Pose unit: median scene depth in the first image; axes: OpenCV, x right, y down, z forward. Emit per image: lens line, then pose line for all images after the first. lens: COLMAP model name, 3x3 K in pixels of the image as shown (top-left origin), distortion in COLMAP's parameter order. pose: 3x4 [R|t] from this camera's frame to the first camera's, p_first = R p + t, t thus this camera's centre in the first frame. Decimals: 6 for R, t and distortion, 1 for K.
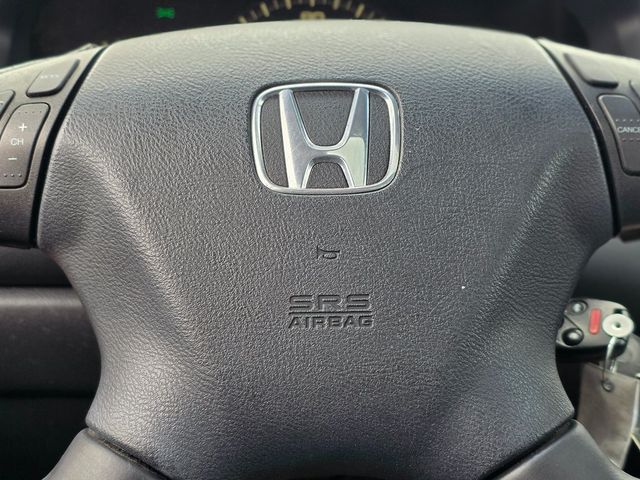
lens RADIAL K [[1115.3, 0, 320.0], [0, 1115.3, 240.0], [0, 0, 1]] dist [0.180378, -0.228319]
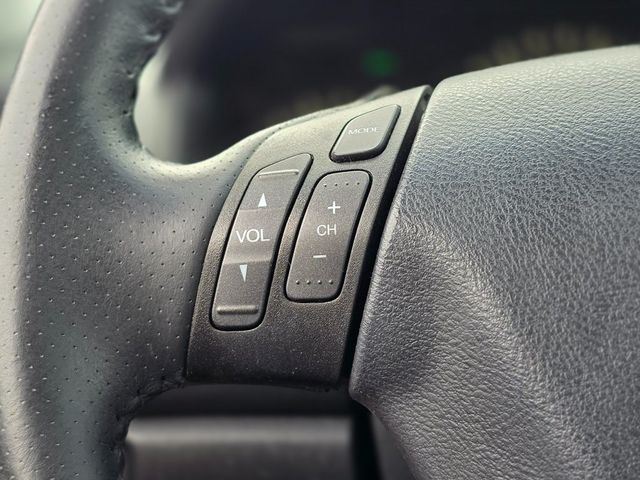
lens RADIAL K [[1115.3, 0, 320.0], [0, 1115.3, 240.0], [0, 0, 1]] dist [0.180378, -0.228319]
pose [[0.997649, -0.012203, -0.067439, -0.230990], [0.007778, 0.997823, -0.065483, -0.039863], [0.068091, 0.064805, 0.995572, 0.366694]]
